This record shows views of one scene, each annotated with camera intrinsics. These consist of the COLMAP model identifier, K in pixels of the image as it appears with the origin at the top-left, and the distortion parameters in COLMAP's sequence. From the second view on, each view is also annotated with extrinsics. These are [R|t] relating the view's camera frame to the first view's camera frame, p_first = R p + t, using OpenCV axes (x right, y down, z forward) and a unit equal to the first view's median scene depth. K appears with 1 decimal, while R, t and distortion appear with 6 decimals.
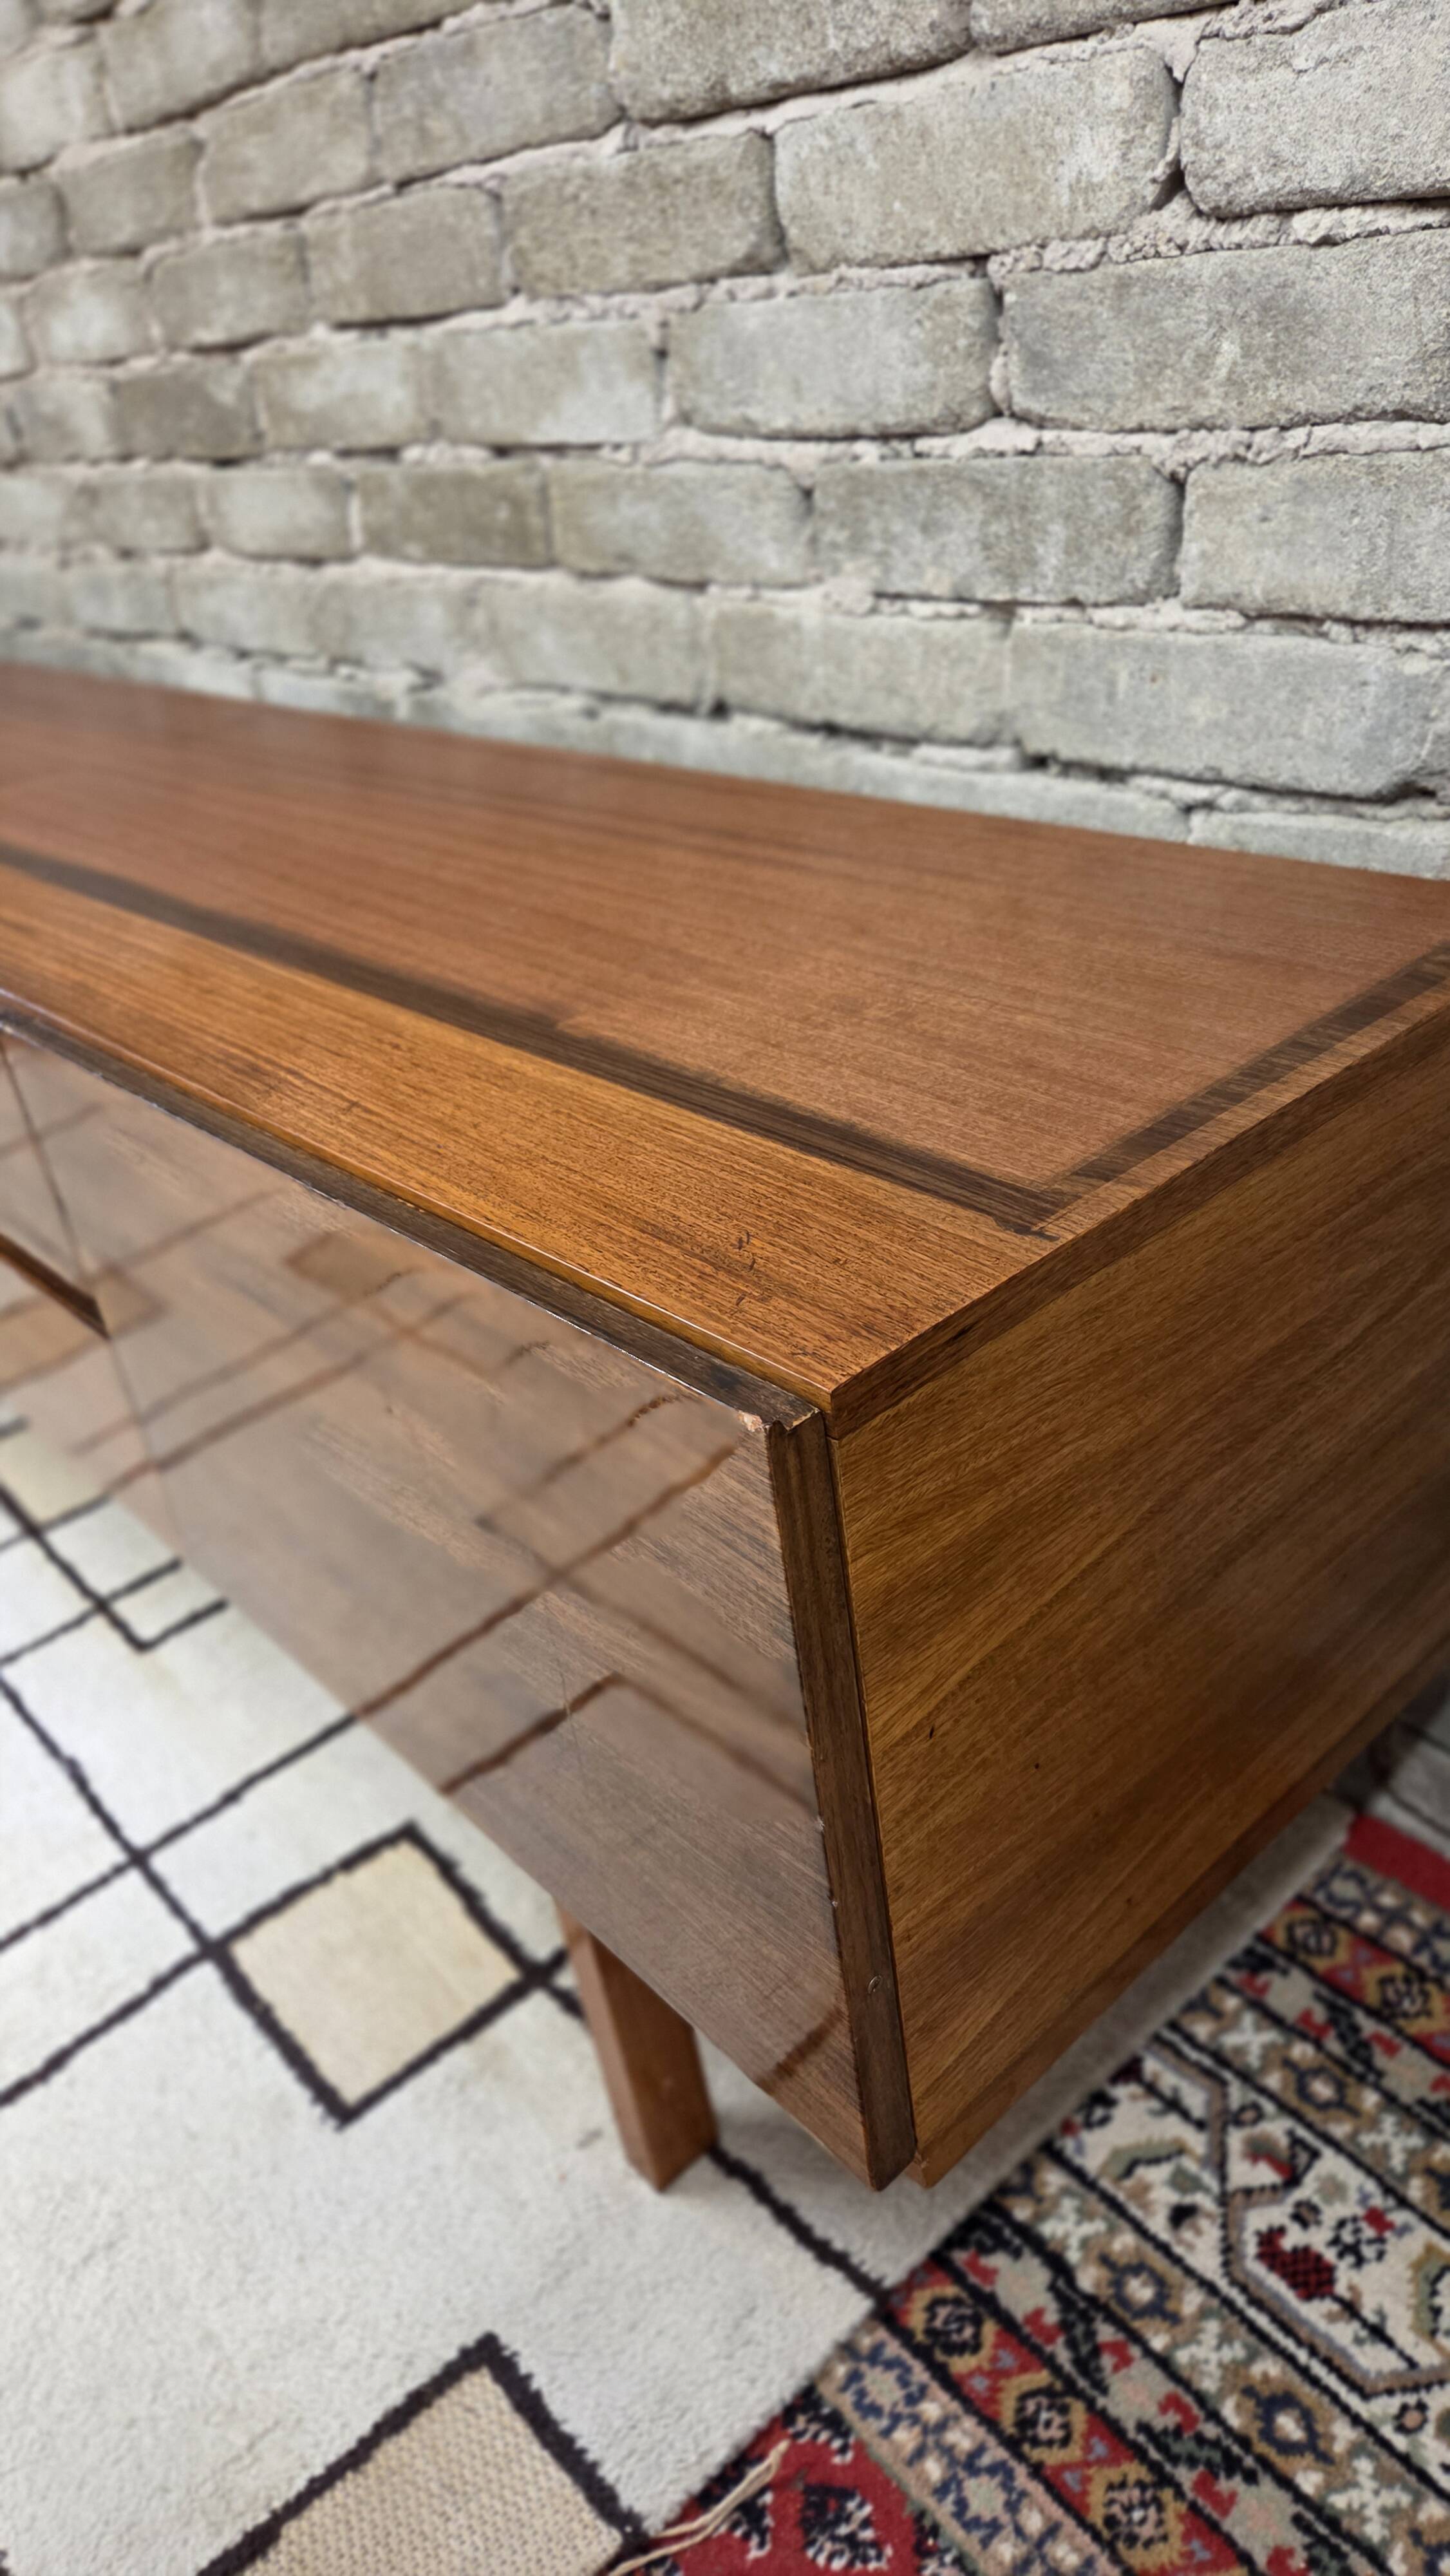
lens RADIAL K [[1757.8, 0, 712.9], [0, 1757.8, 1297.4], [0, 0, 1]] dist [0.070922, -0.064598]
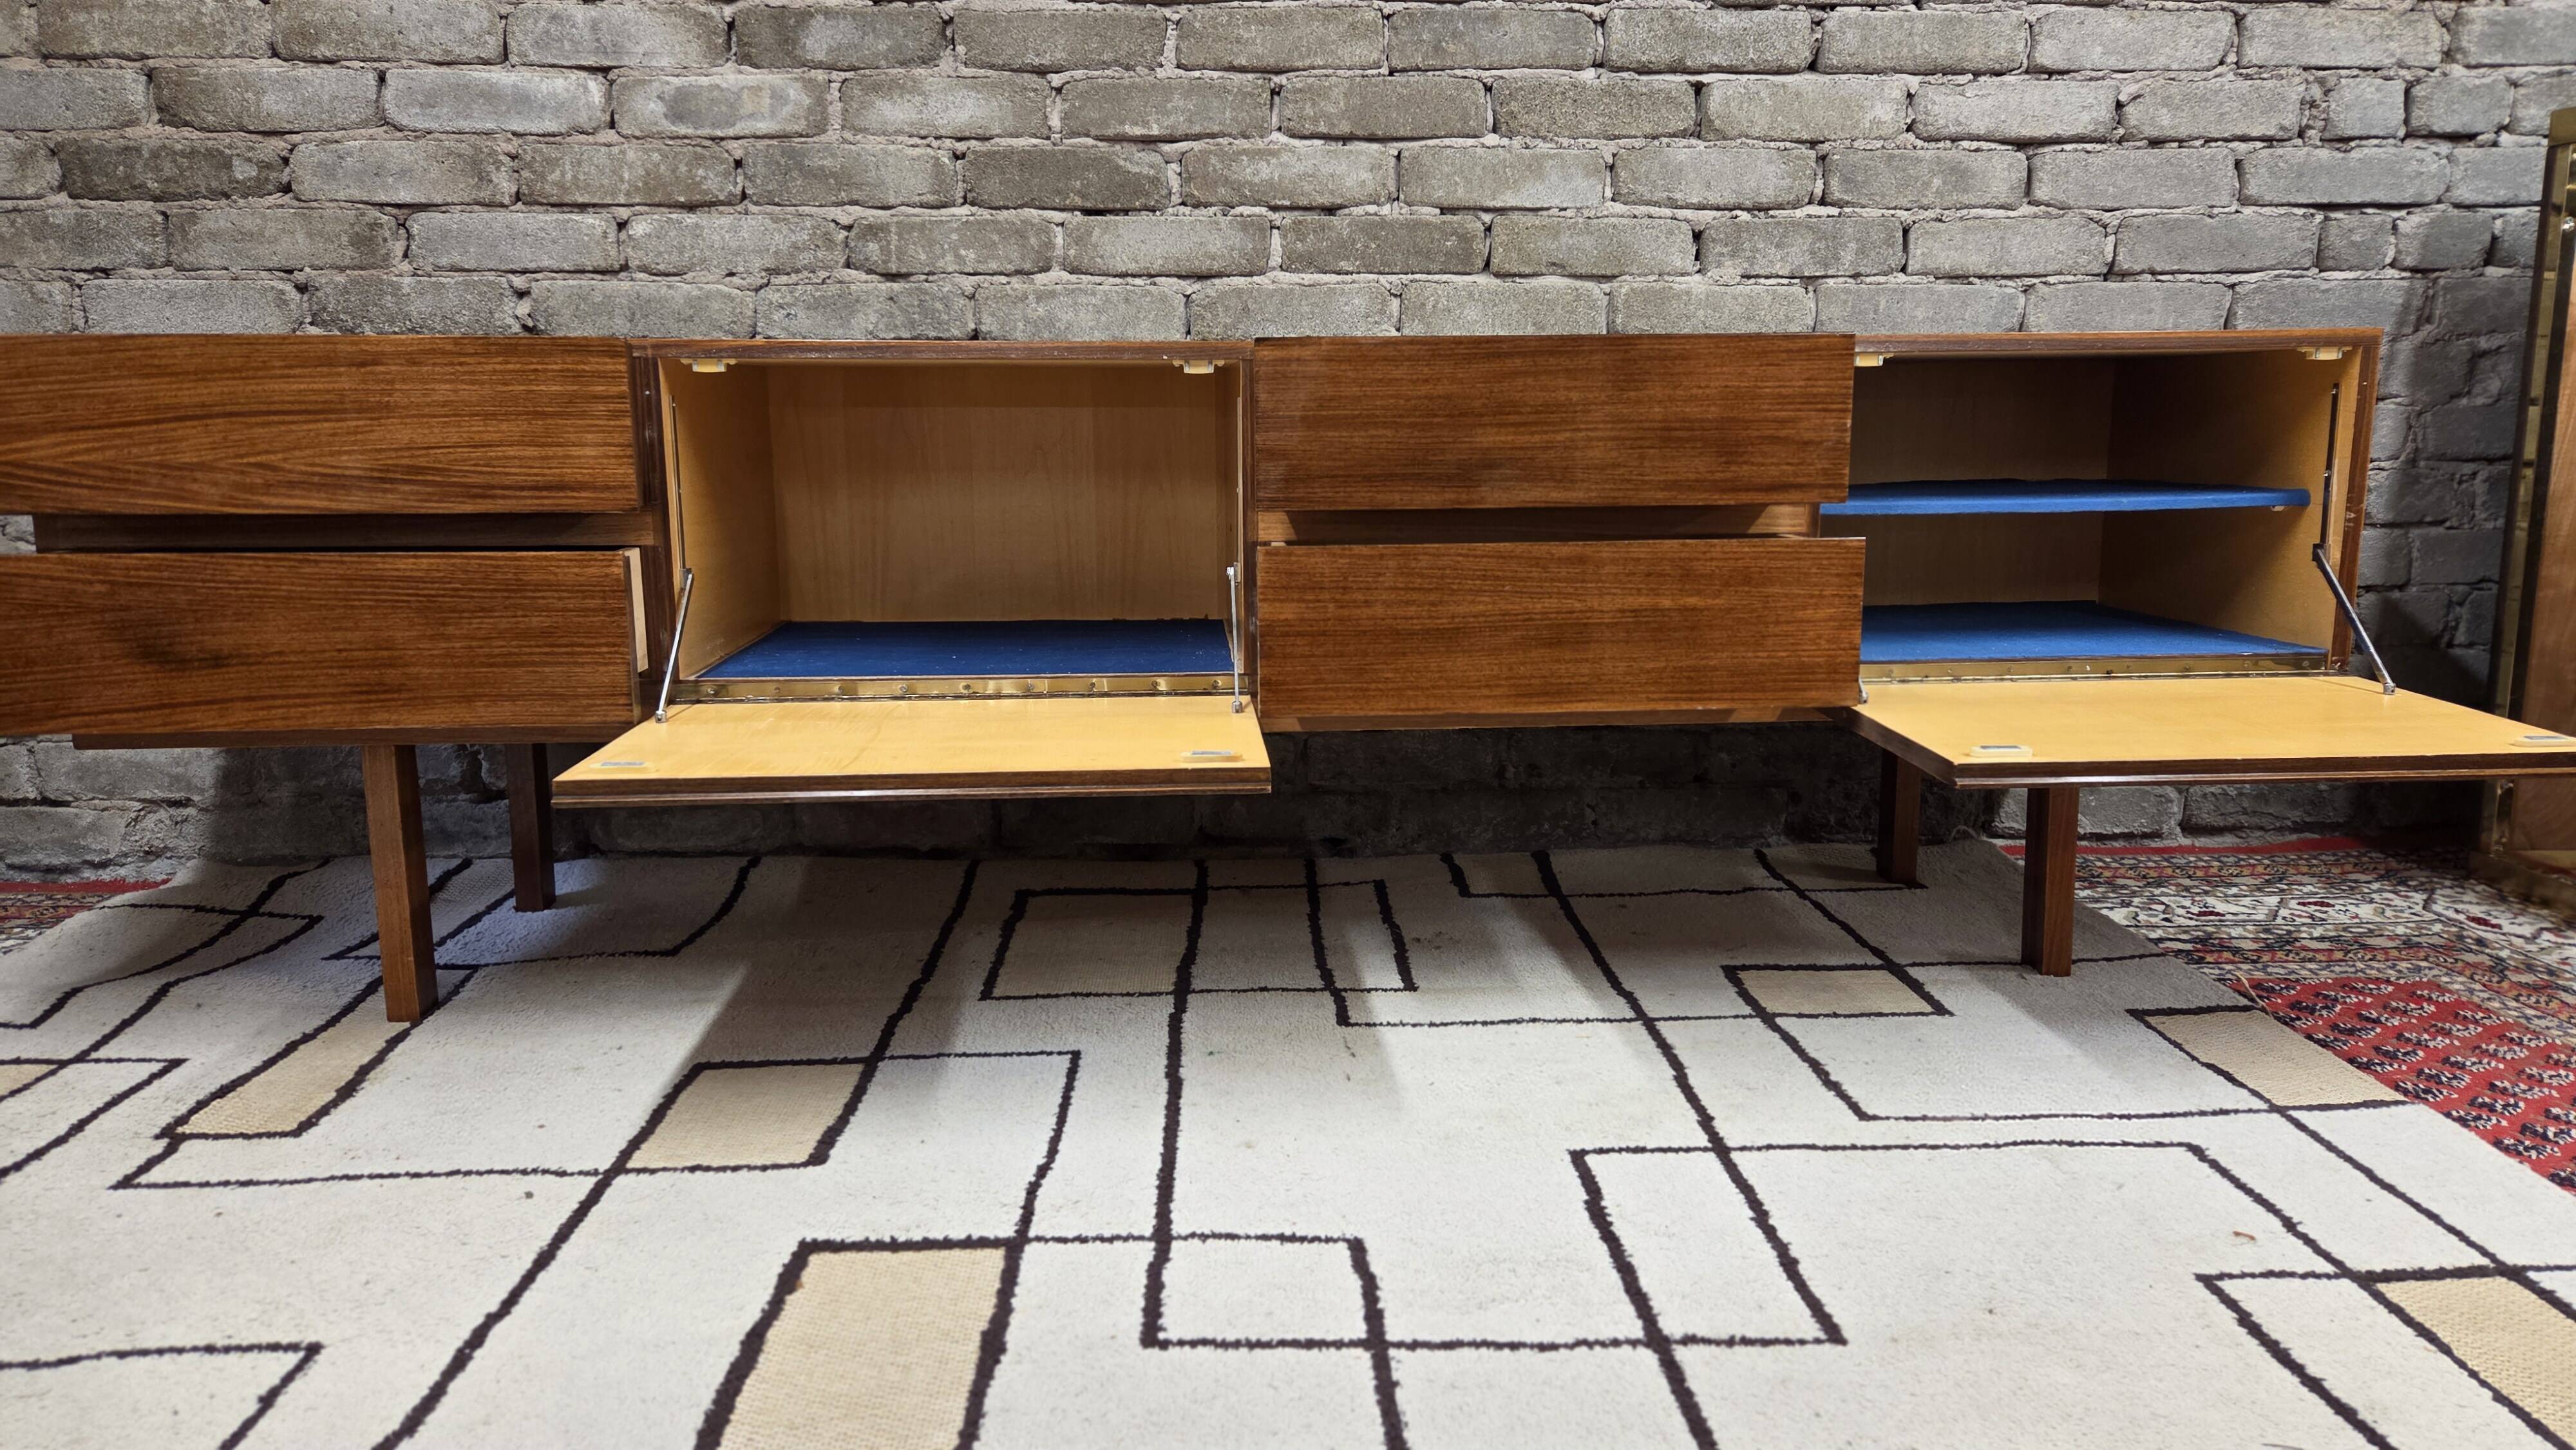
lens RADIAL K [[1757.8, 0, 1277.2], [0, 1757.8, 694.5], [0, 0, 1]] dist [0.070922, -0.064598]
pose [[0.607270, -0.000896, 0.794495, -2.038183], [0.335416, 0.906803, -0.255352, 0.441061], [-0.720221, 0.421554, 0.550975, 0.455949]]
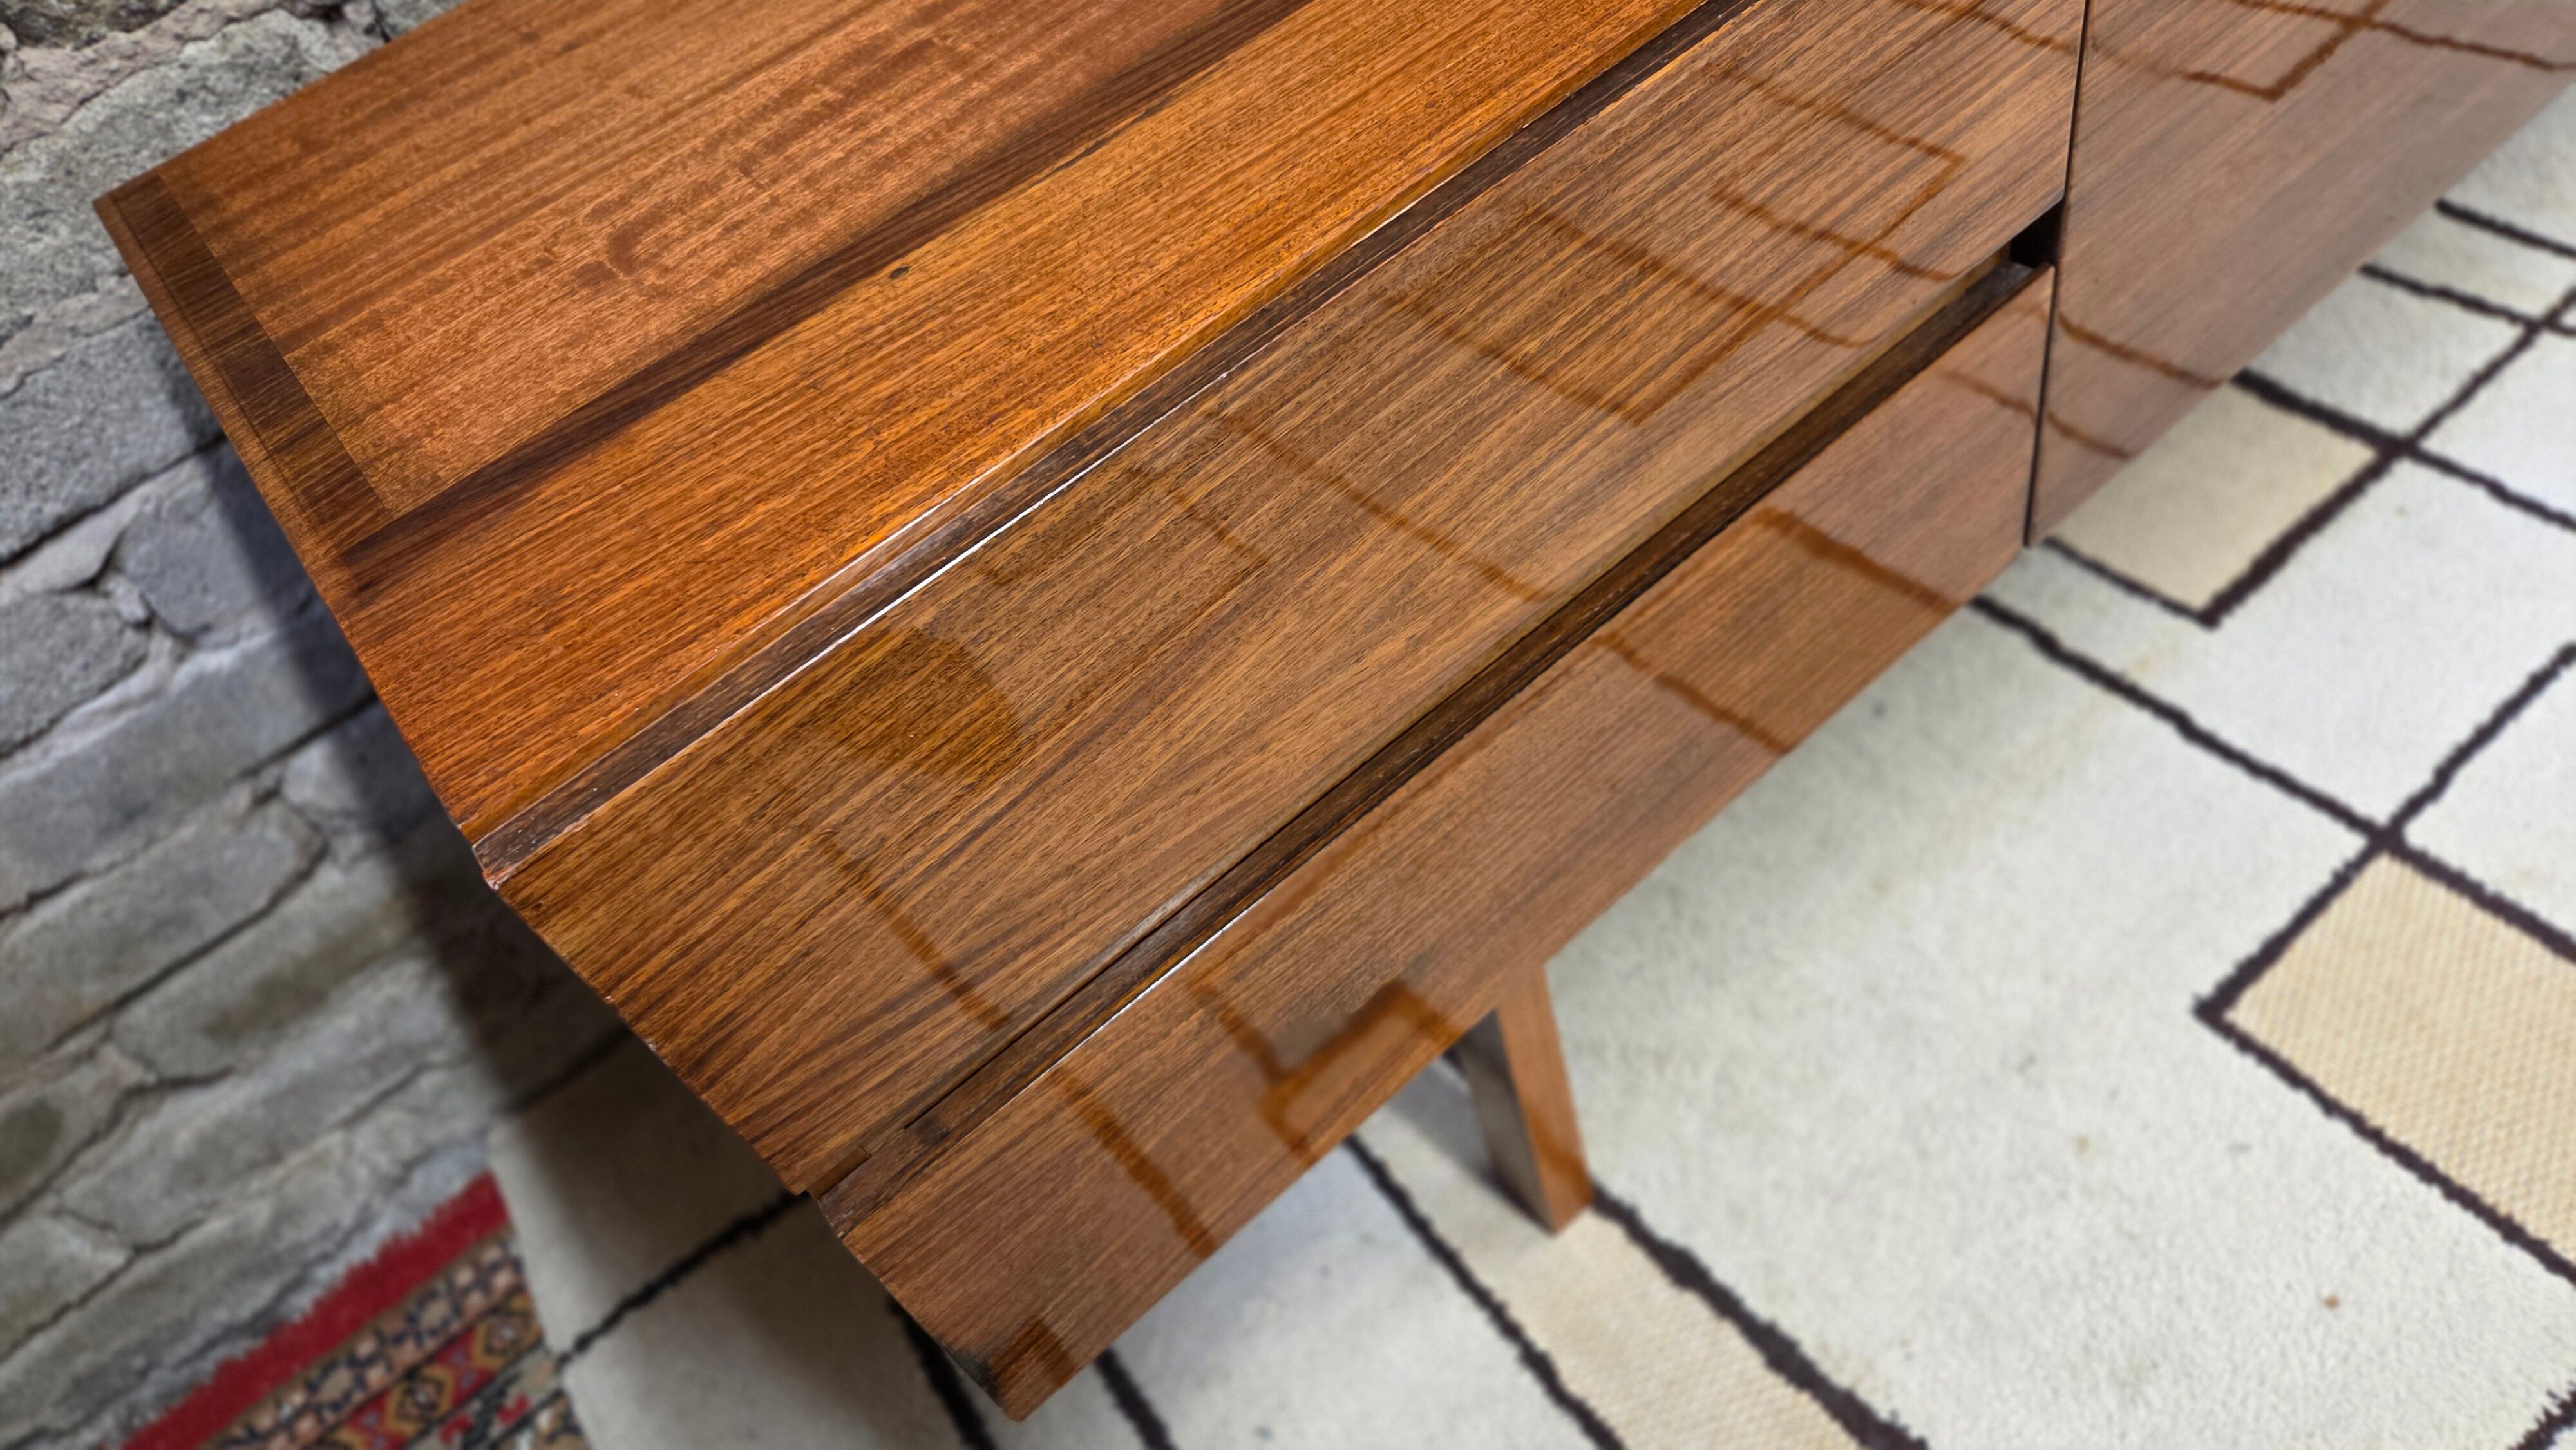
lens RADIAL K [[1757.8, 0, 1277.3], [0, 1757.8, 721.4], [0, 0, 1]] dist [0.070922, -0.064598]
pose [[0.088821, -0.664771, 0.741748, -1.715395], [0.690705, 0.577664, 0.435006, -0.713811], [-0.717661, 0.473692, 0.510469, 1.687159]]
